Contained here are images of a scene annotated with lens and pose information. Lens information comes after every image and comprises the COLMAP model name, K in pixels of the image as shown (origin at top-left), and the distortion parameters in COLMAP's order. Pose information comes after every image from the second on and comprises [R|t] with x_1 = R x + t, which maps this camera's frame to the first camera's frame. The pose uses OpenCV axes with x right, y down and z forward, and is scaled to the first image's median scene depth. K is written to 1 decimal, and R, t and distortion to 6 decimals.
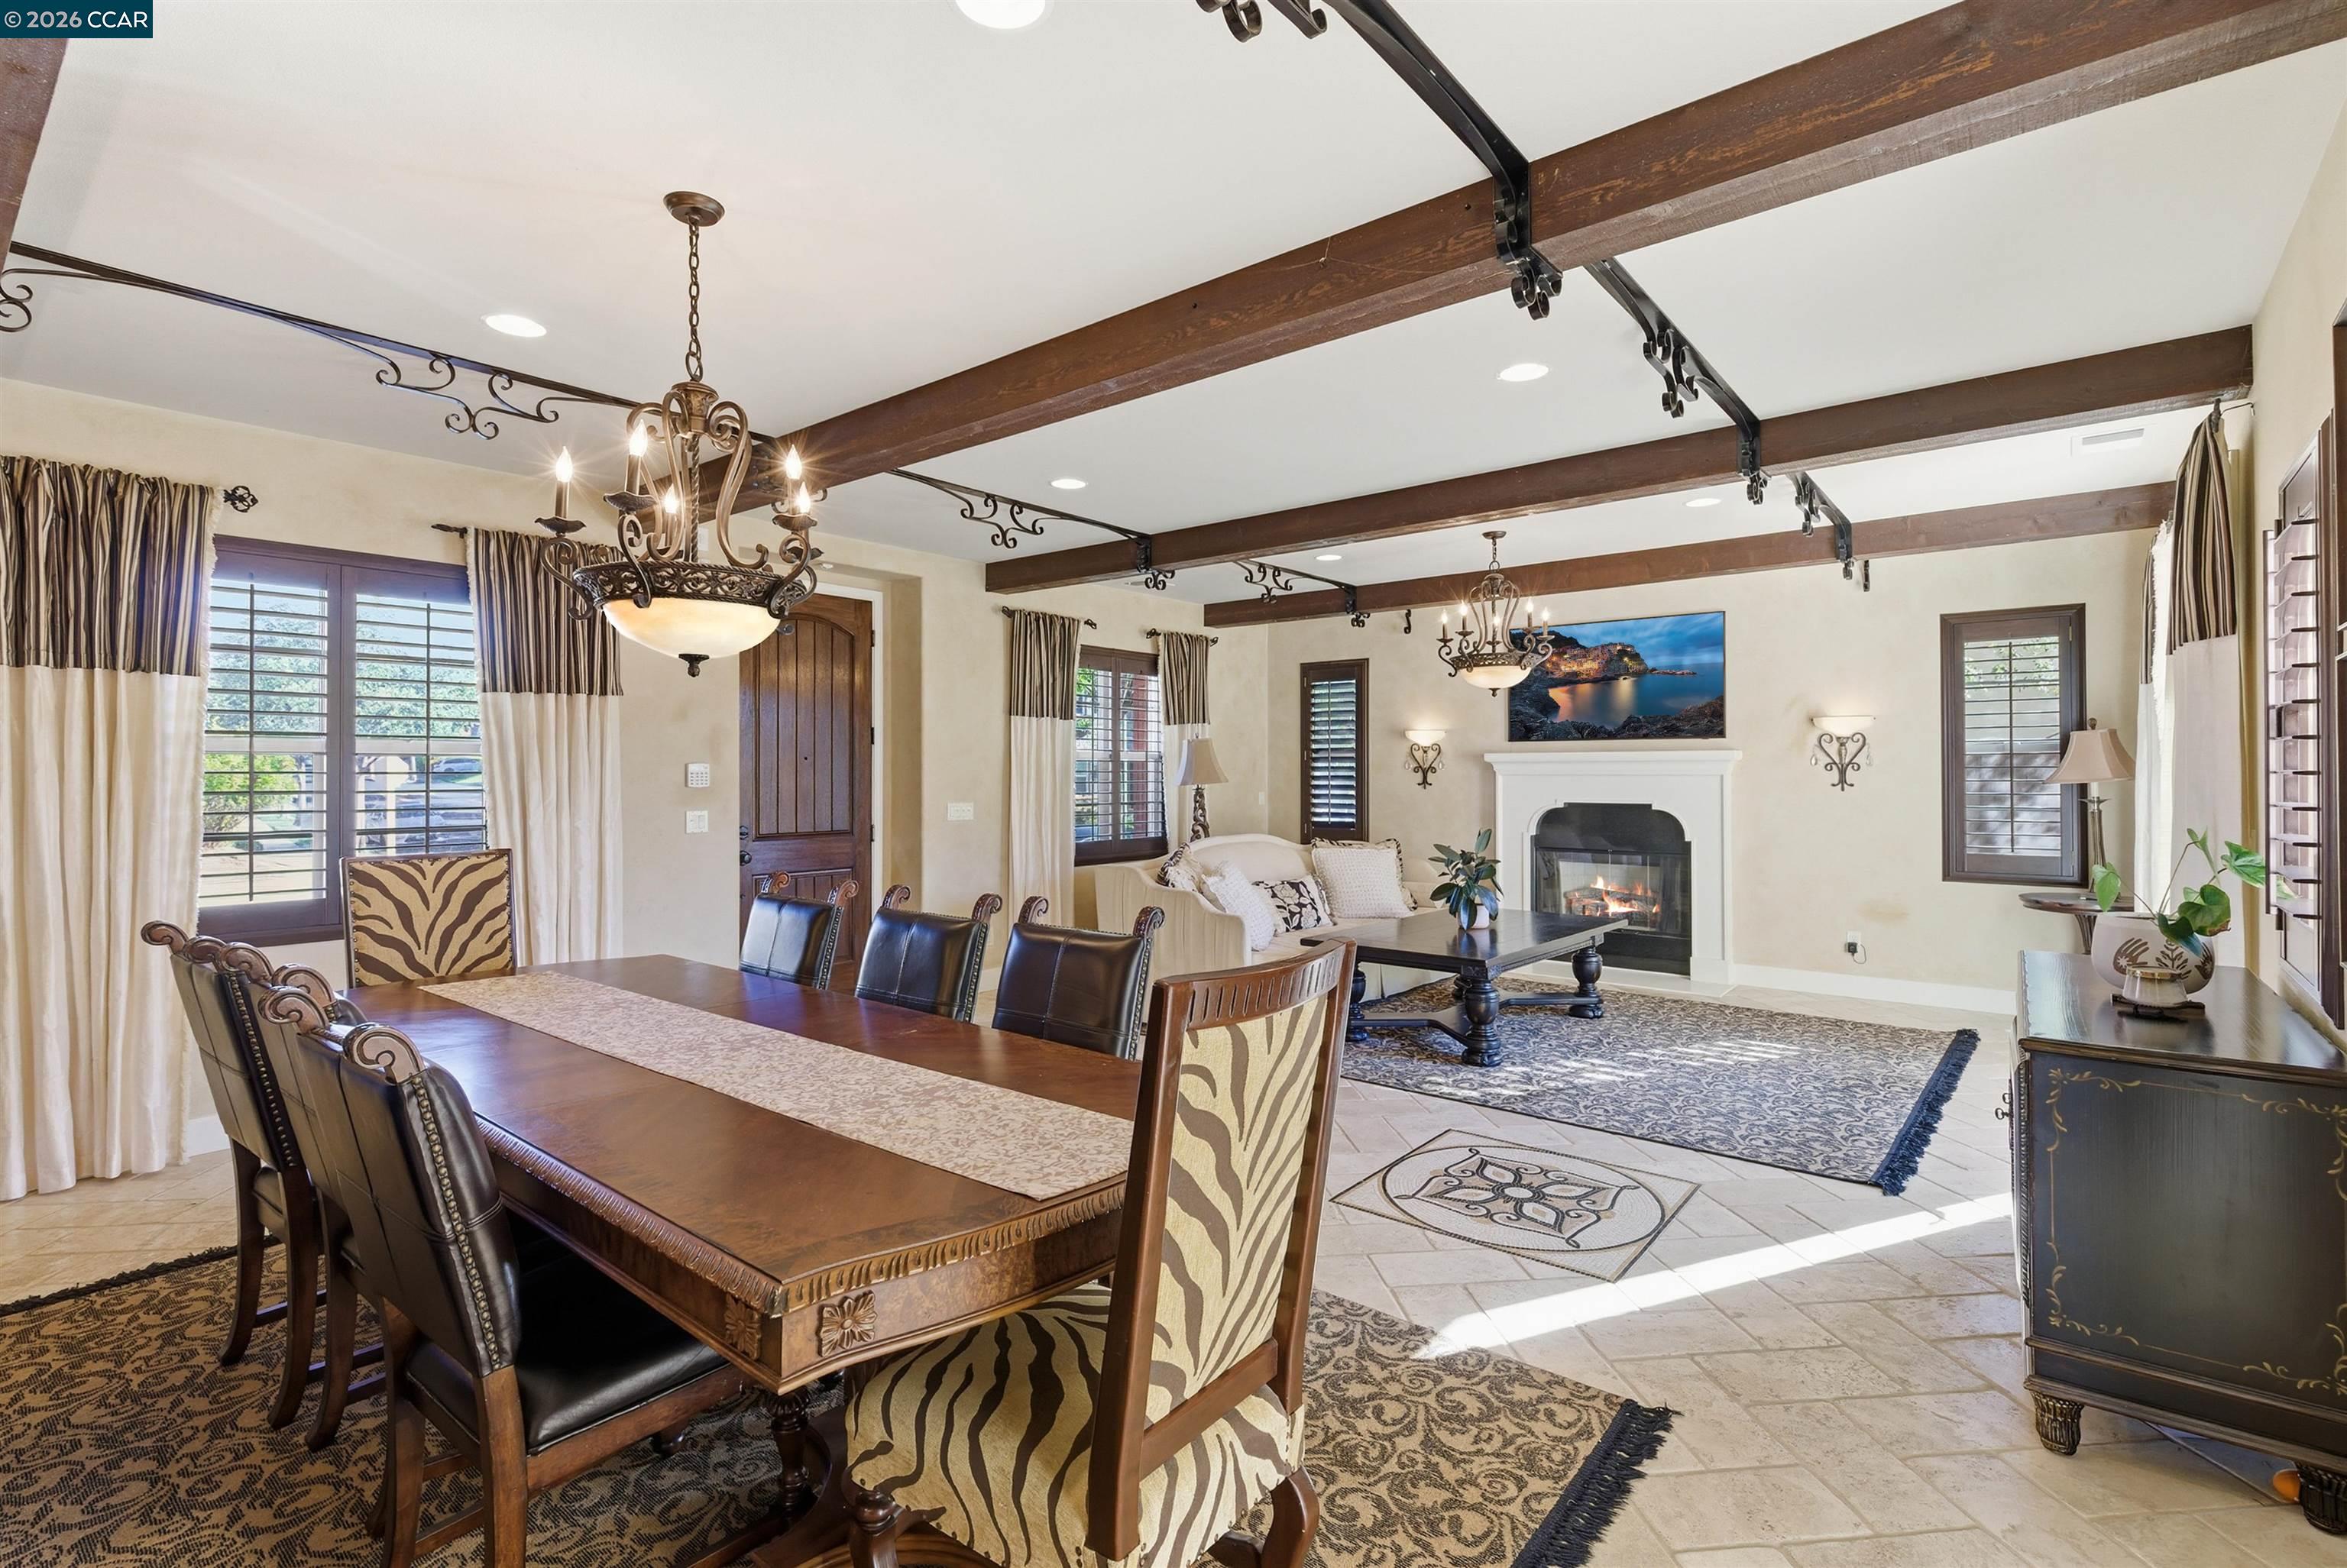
lens RADIAL K [[1076.7, 0, 1175.8], [0, 1076.7, 776.6], [0, 0, 1]] dist [0.009876, -0.001552]
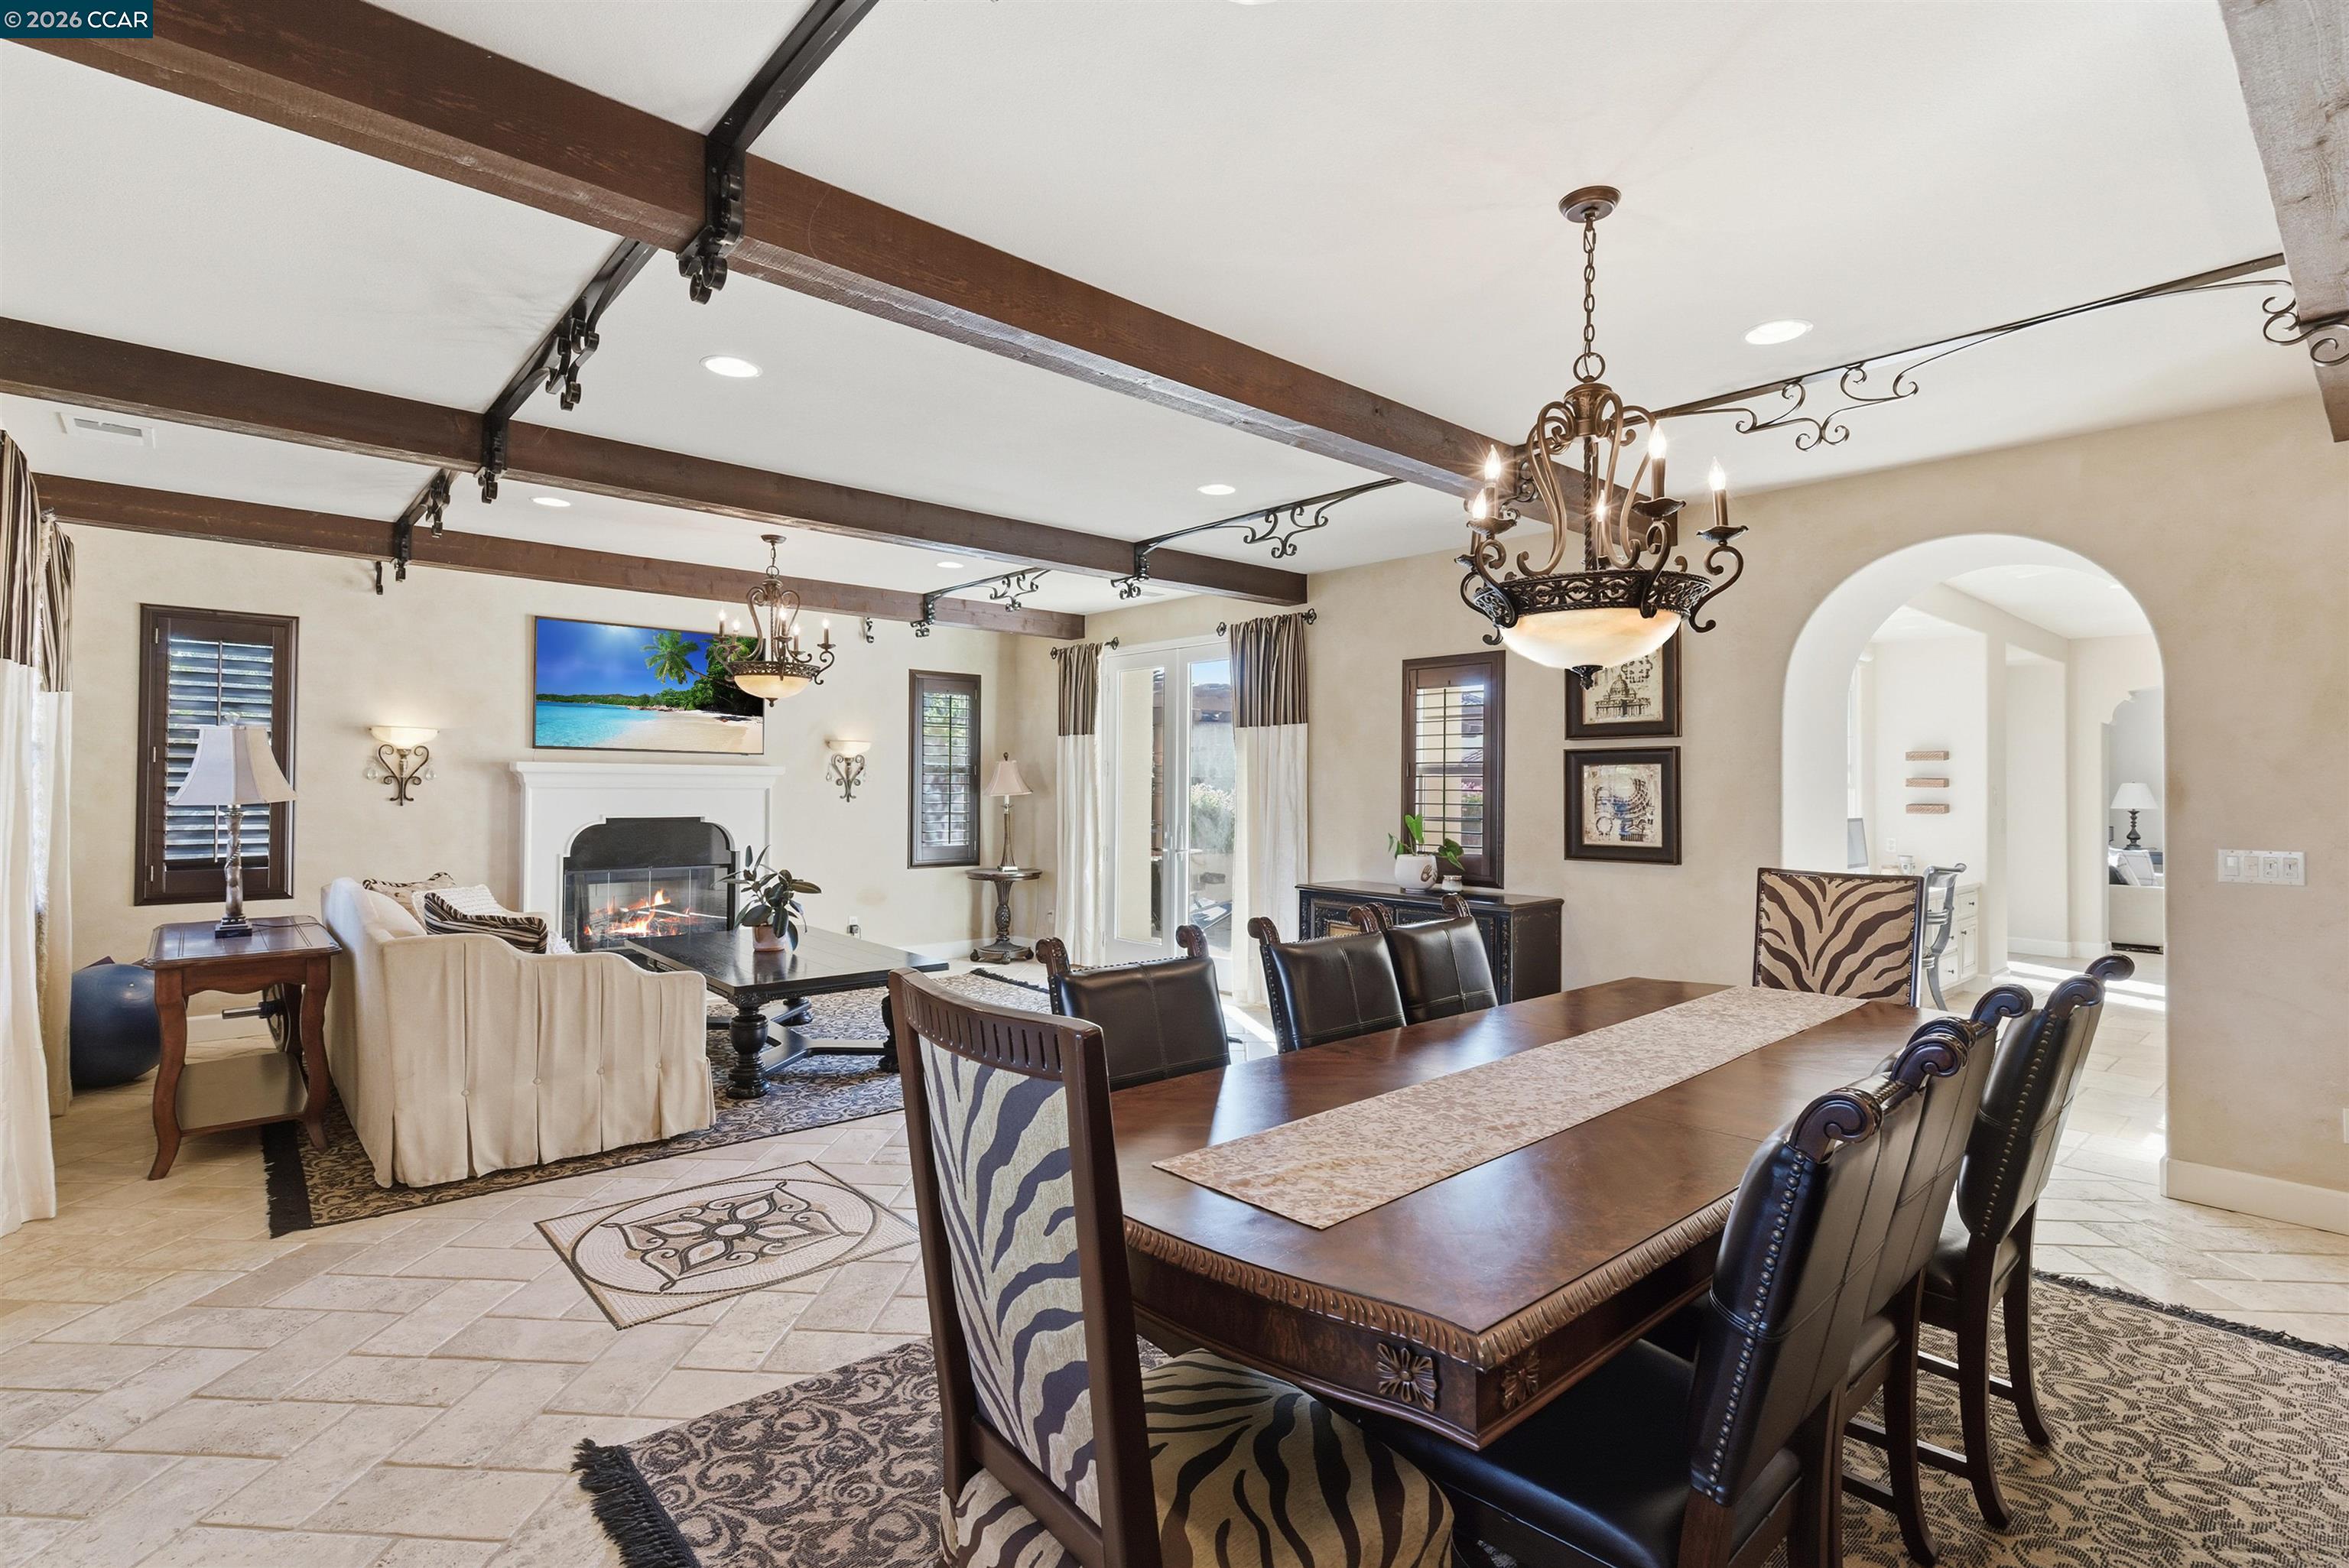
lens RADIAL K [[1077.7, 0, 1173.8], [0, 1077.7, 788.4], [0, 0, 1]] dist [0.009876, -0.001552]
pose [[0.170387, 0.001802, 0.985376, -0.543623], [-0.002796, 0.999995, -0.001345, -0.001730], [-0.985373, -0.002525, 0.170391, 0.448486]]
